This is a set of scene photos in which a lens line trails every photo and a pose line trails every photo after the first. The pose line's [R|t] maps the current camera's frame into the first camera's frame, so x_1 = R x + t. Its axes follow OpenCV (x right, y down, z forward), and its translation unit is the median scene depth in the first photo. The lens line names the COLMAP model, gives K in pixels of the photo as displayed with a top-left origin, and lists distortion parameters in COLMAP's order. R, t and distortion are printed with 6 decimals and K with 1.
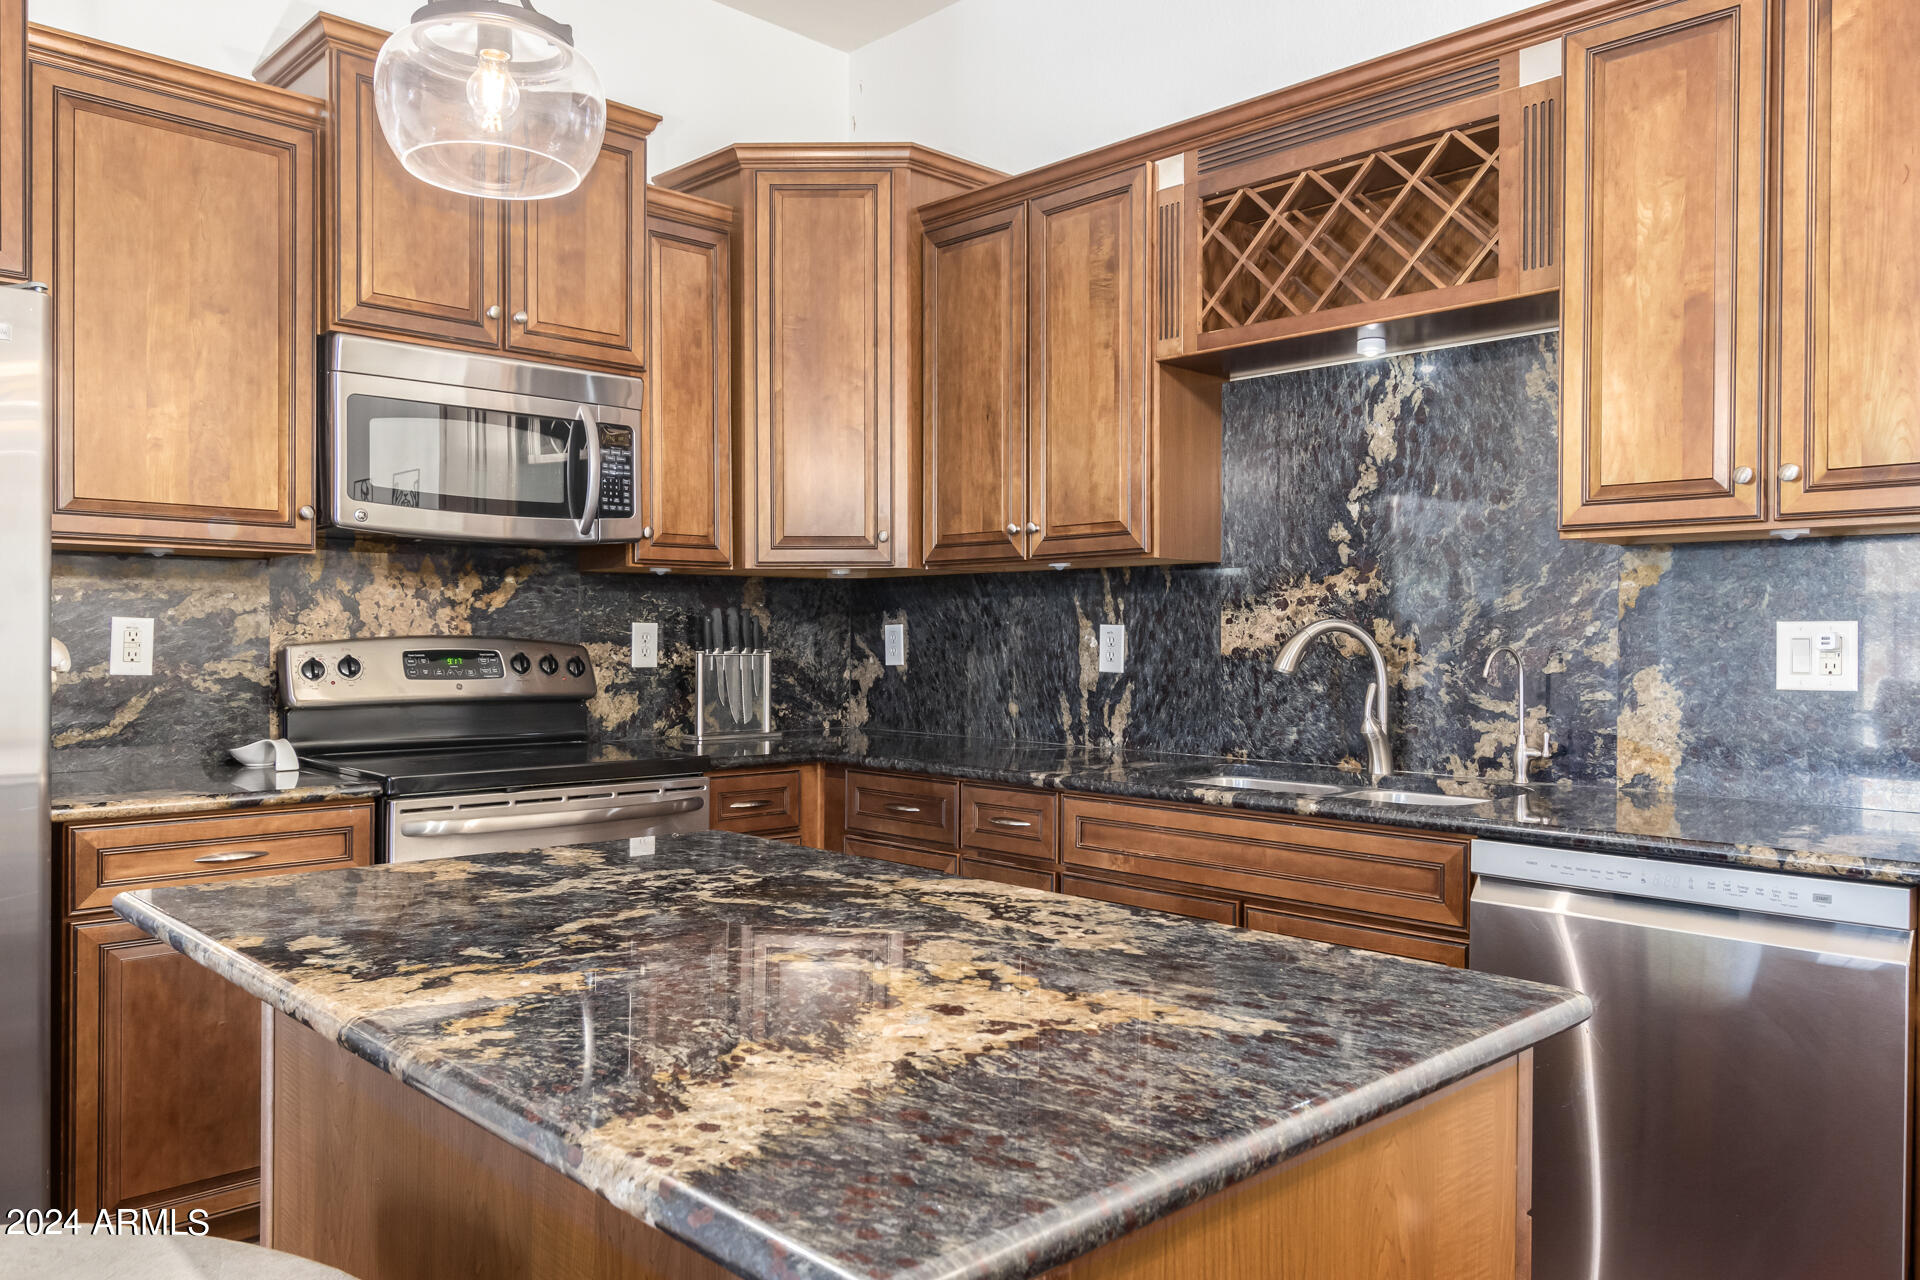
lens RADIAL K [[1373.1, 0, 966.6], [0, 1373.1, 647.4], [0, 0, 1]] dist [0.002902, -0.000113]
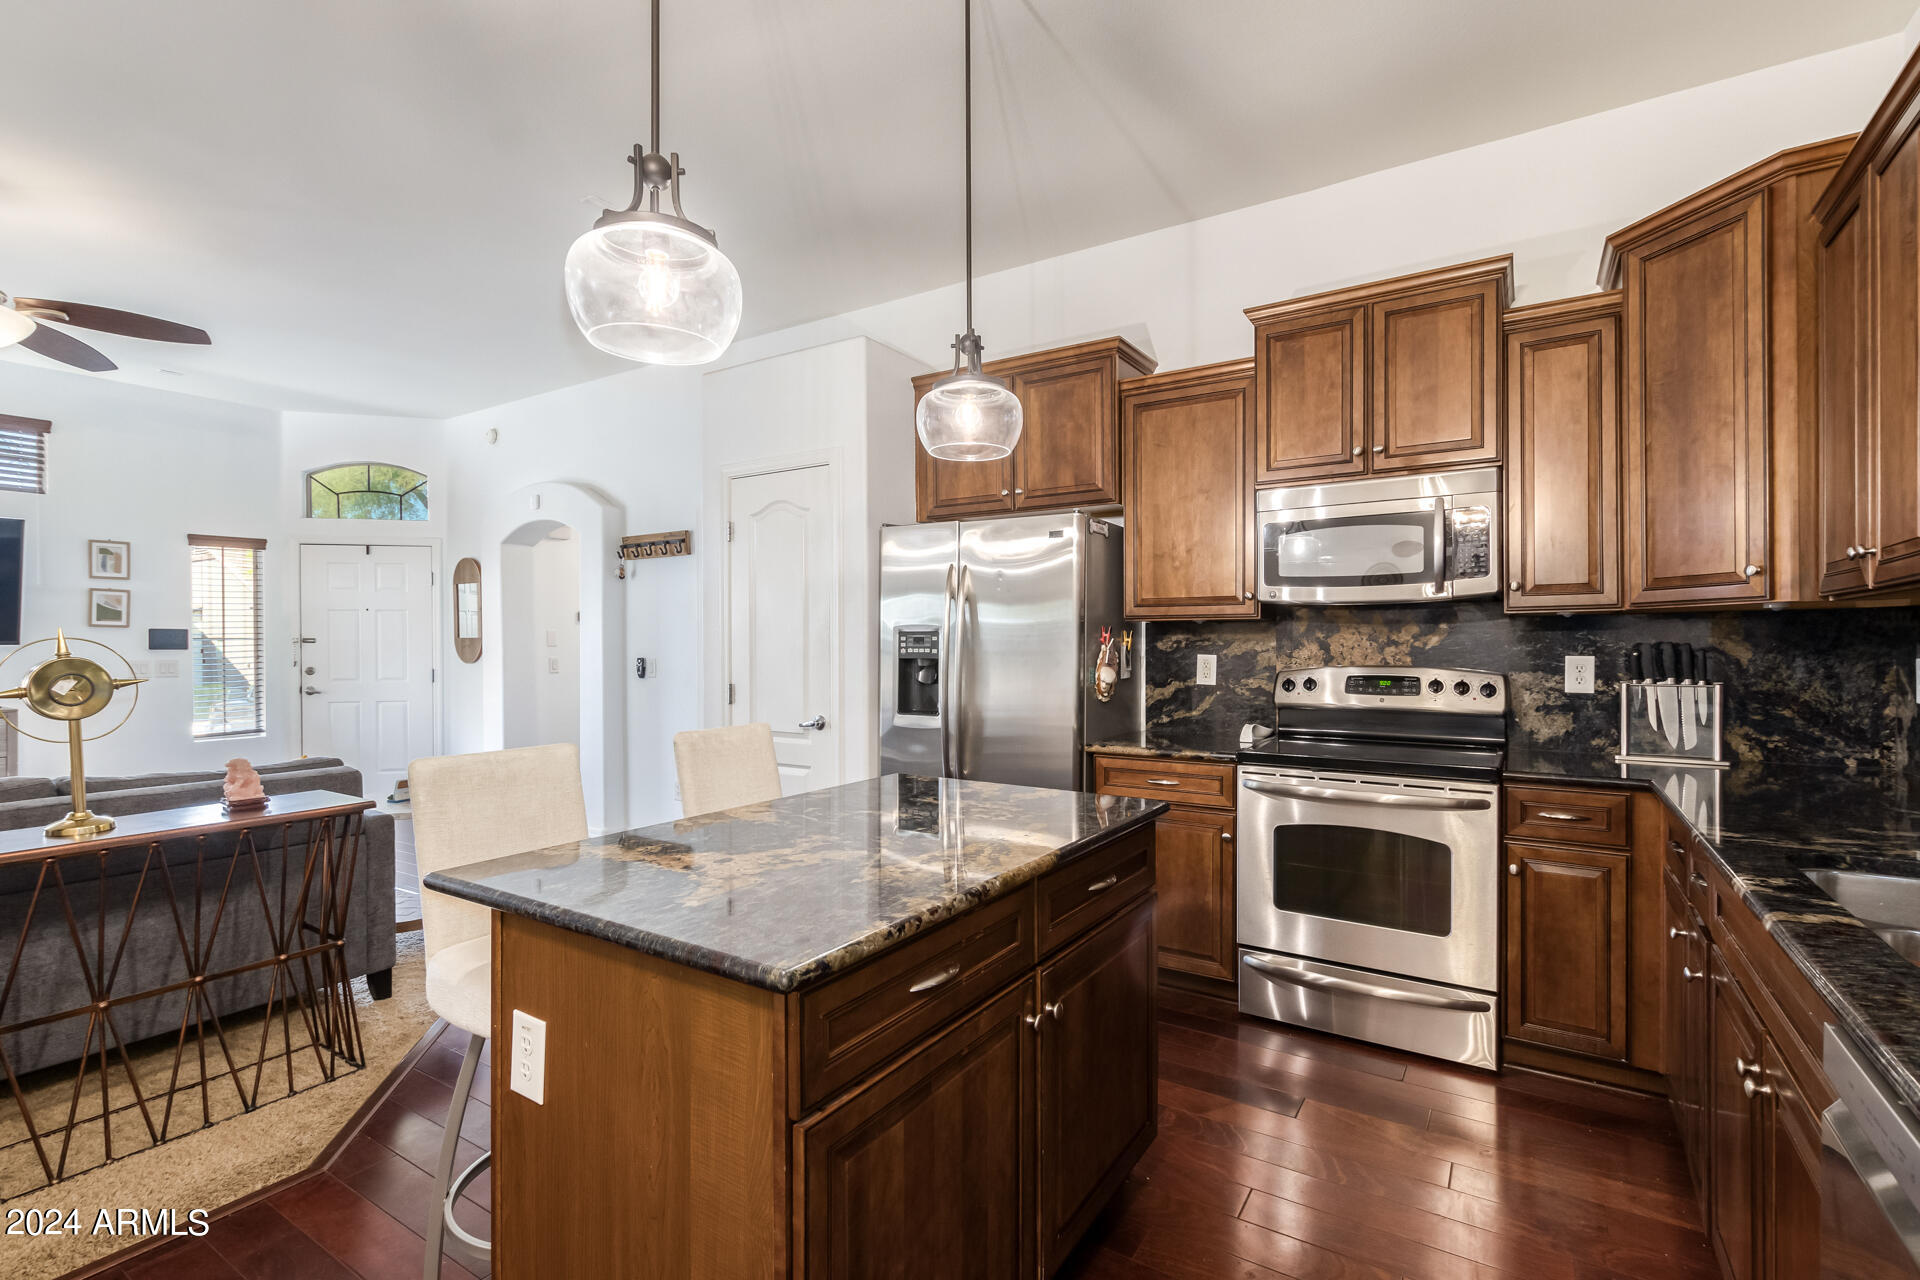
lens RADIAL K [[887.3, 0, 959.5], [0, 887.3, 645.5], [0, 0, 1]] dist [0.006321, -0.000230]
pose [[0.213721, -0.003008, -0.976890, 0.526144], [-0.004610, 0.999981, -0.004088, -0.027434], [0.976884, 0.005377, 0.213703, 0.385023]]
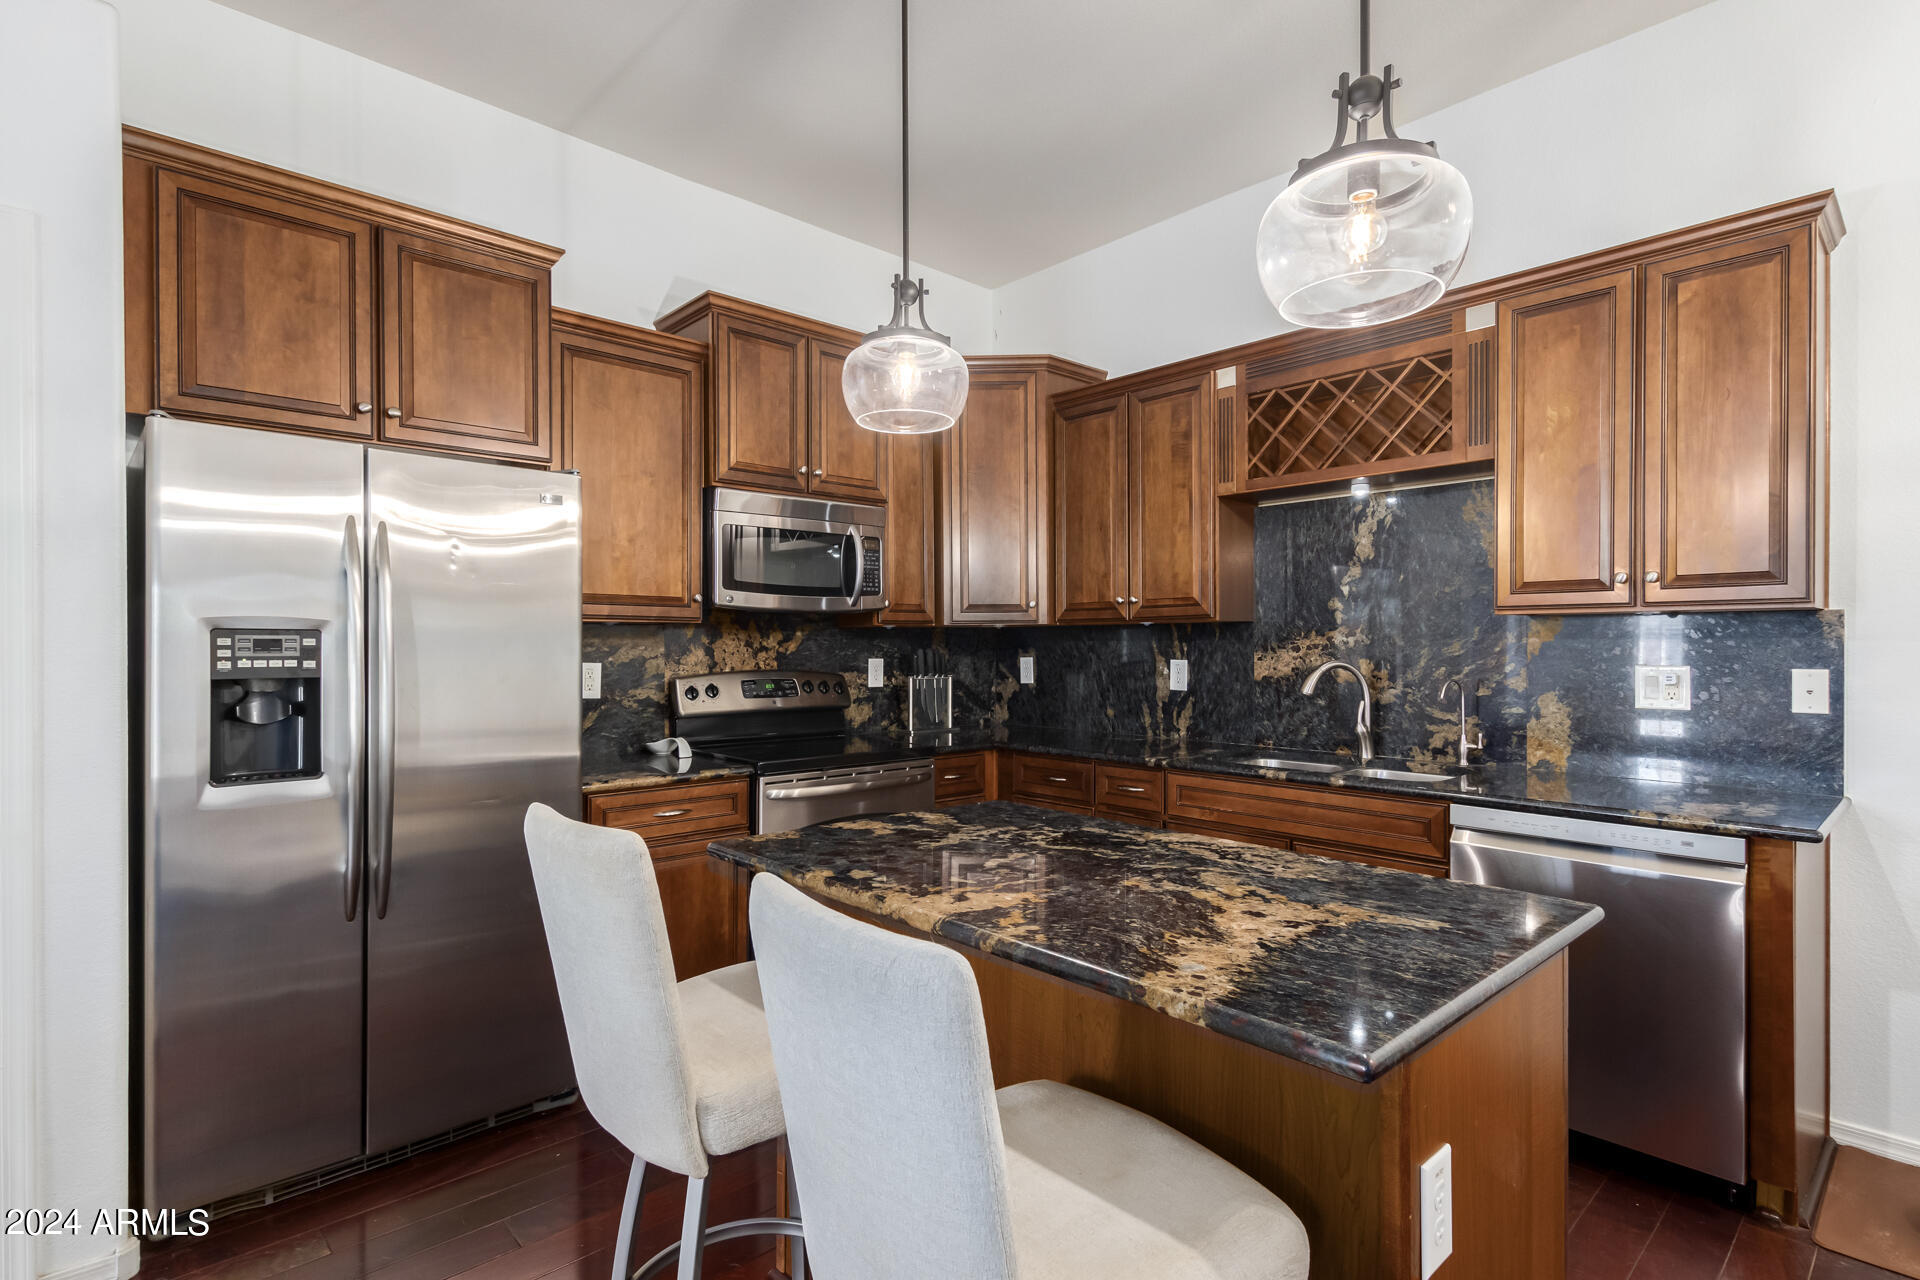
lens RADIAL K [[940.4, 0, 965.4], [0, 940.4, 645.0], [0, 0, 1]] dist [0.010324, 0.002024]
pose [[0.999654, -0.004597, -0.025910, -0.132050], [0.004391, 0.999958, -0.008016, -0.031208], [0.025945, 0.007899, 0.999632, -0.096627]]
